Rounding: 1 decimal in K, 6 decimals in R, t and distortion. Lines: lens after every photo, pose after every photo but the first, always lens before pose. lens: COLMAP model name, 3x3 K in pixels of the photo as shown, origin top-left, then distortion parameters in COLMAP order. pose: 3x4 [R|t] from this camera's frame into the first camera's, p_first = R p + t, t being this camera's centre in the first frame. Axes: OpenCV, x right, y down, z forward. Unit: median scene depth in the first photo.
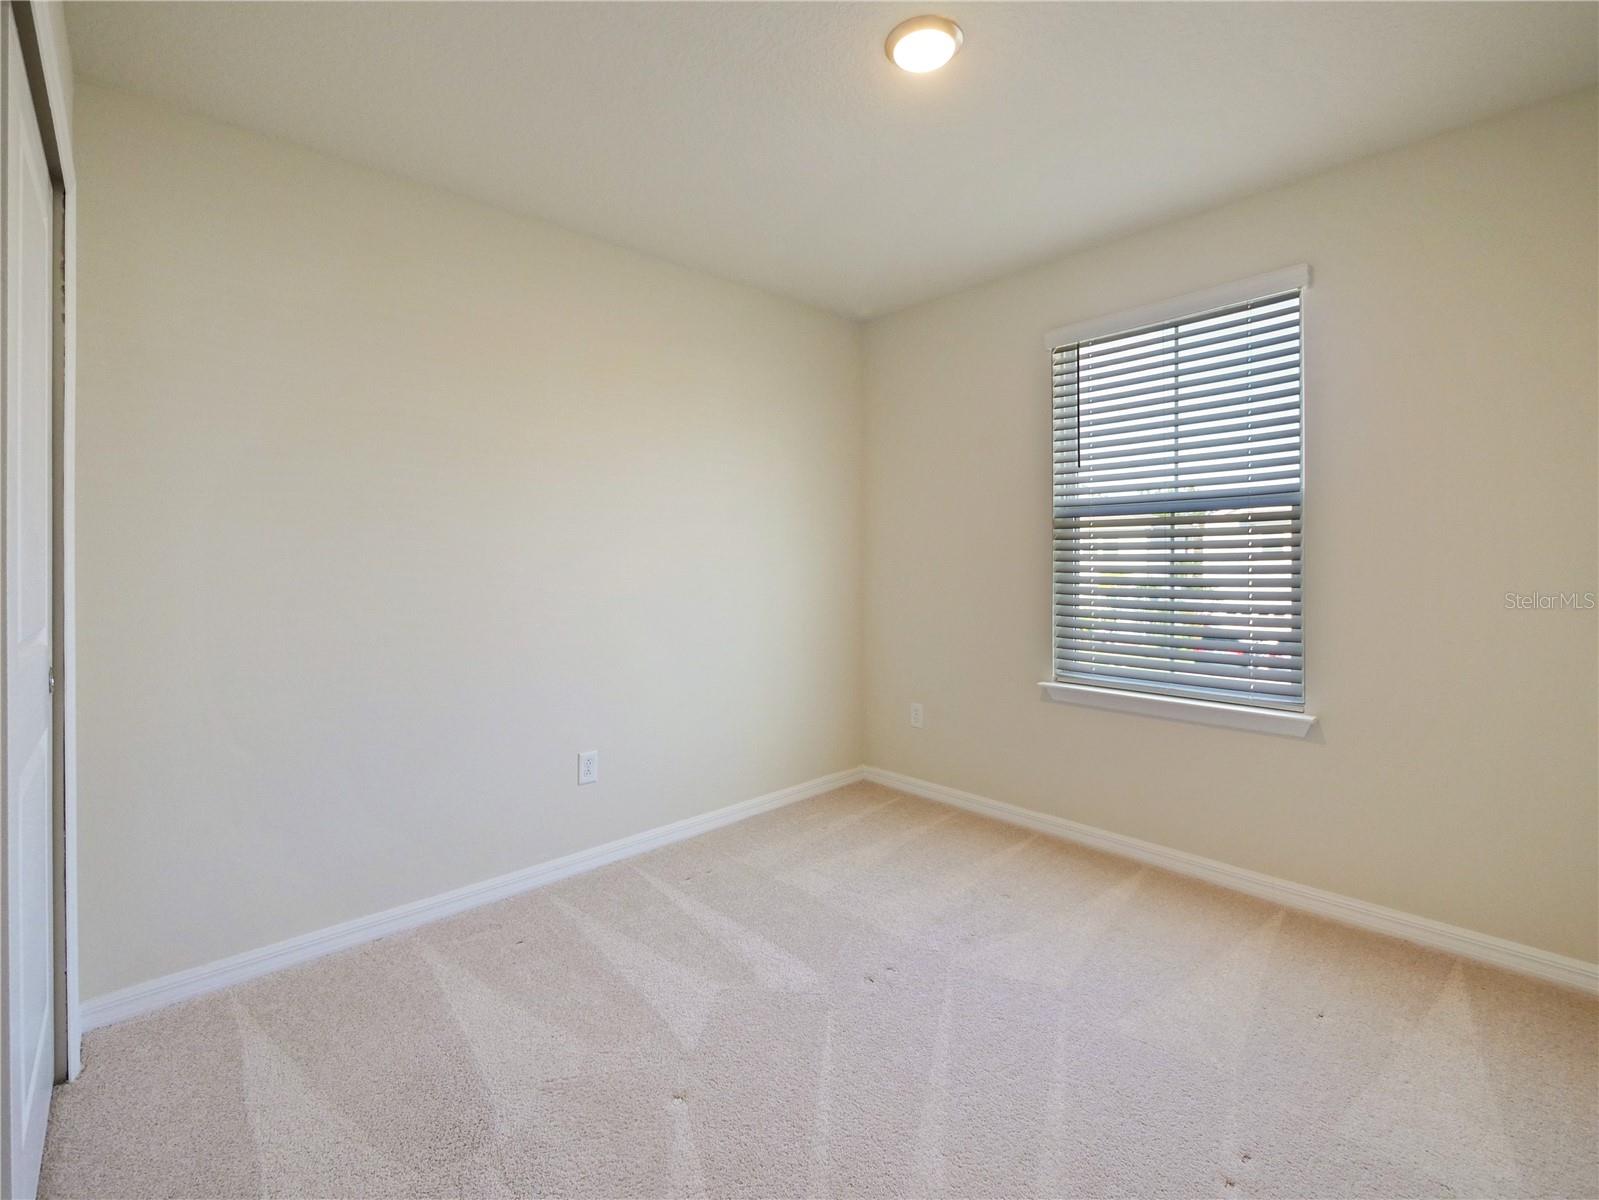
lens RADIAL K [[693.6, 0, 792.6], [0, 693.6, 599.6], [0, 0, 1]] dist [-0.002089, -0.000032]
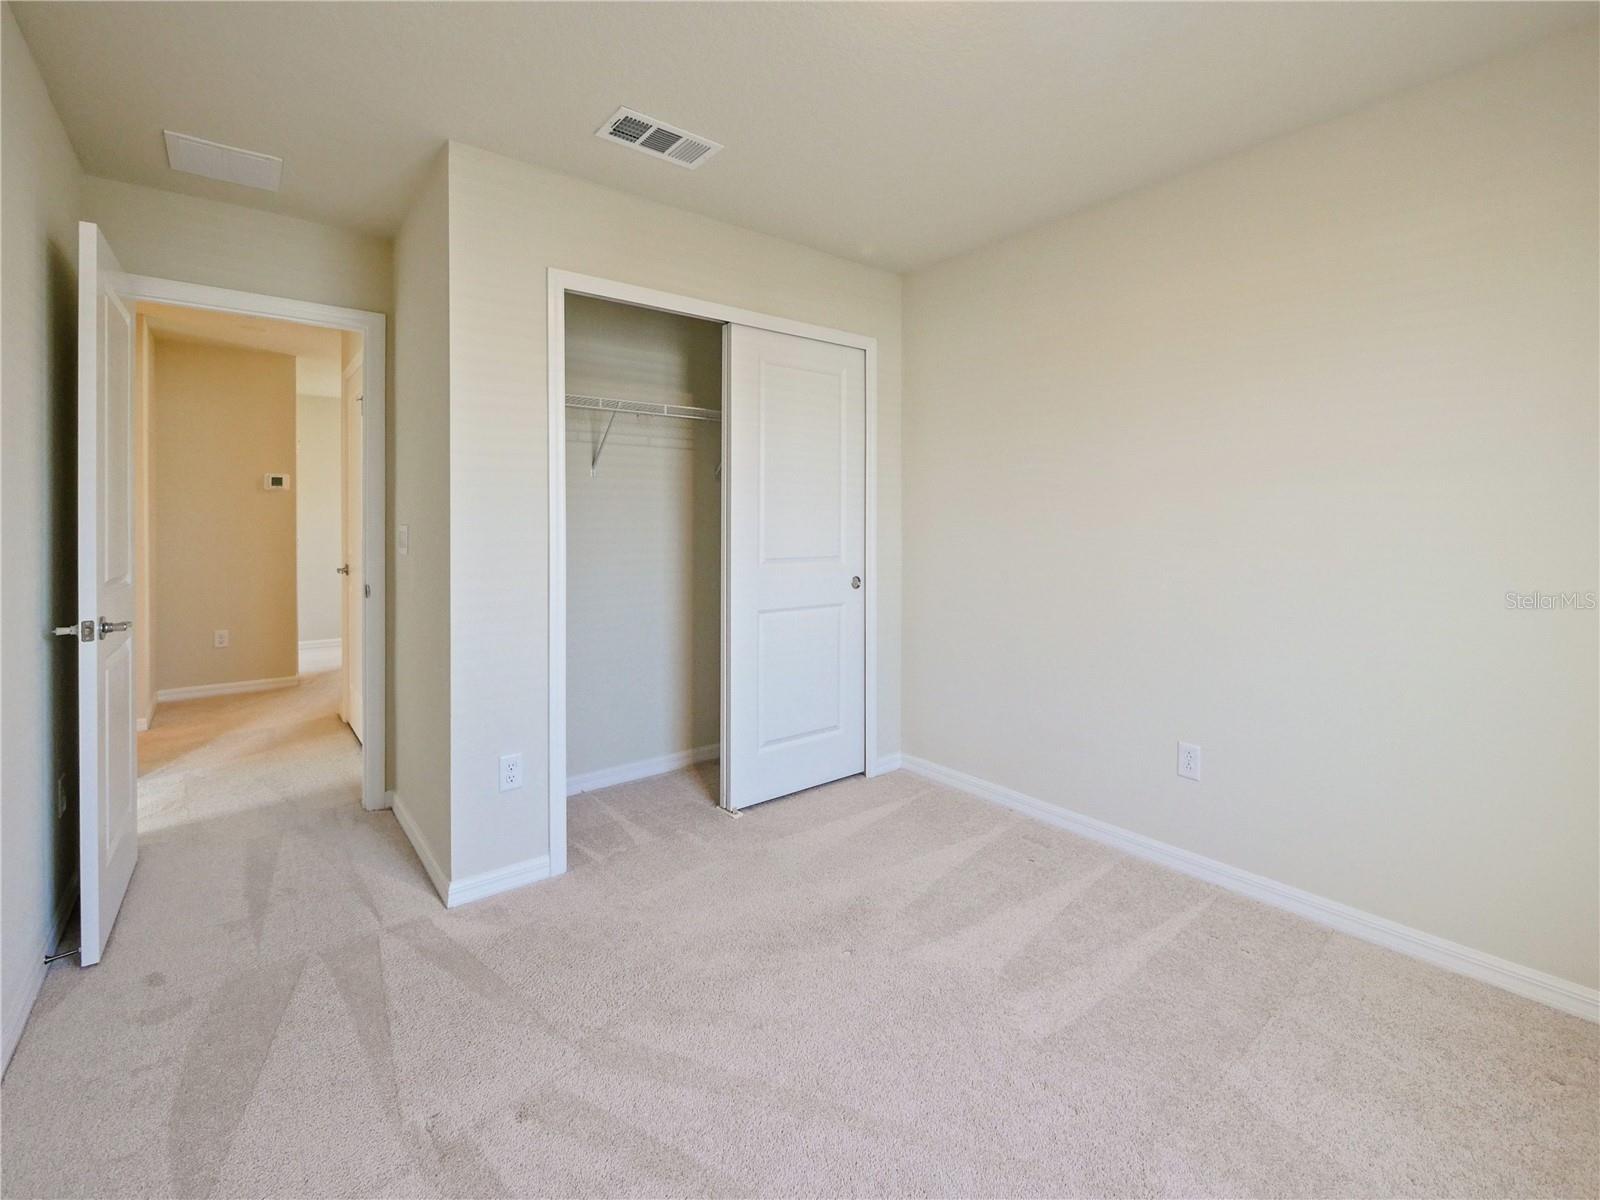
lens RADIAL K [[694.1, 0, 793.1], [0, 694.1, 599.6], [0, 0, 1]] dist [-0.002089, -0.000032]
pose [[-0.087059, 0.111713, -0.989920, 0.670789], [-0.043331, 0.992328, 0.115795, -0.049441], [0.995260, 0.052975, -0.081550, 0.611502]]
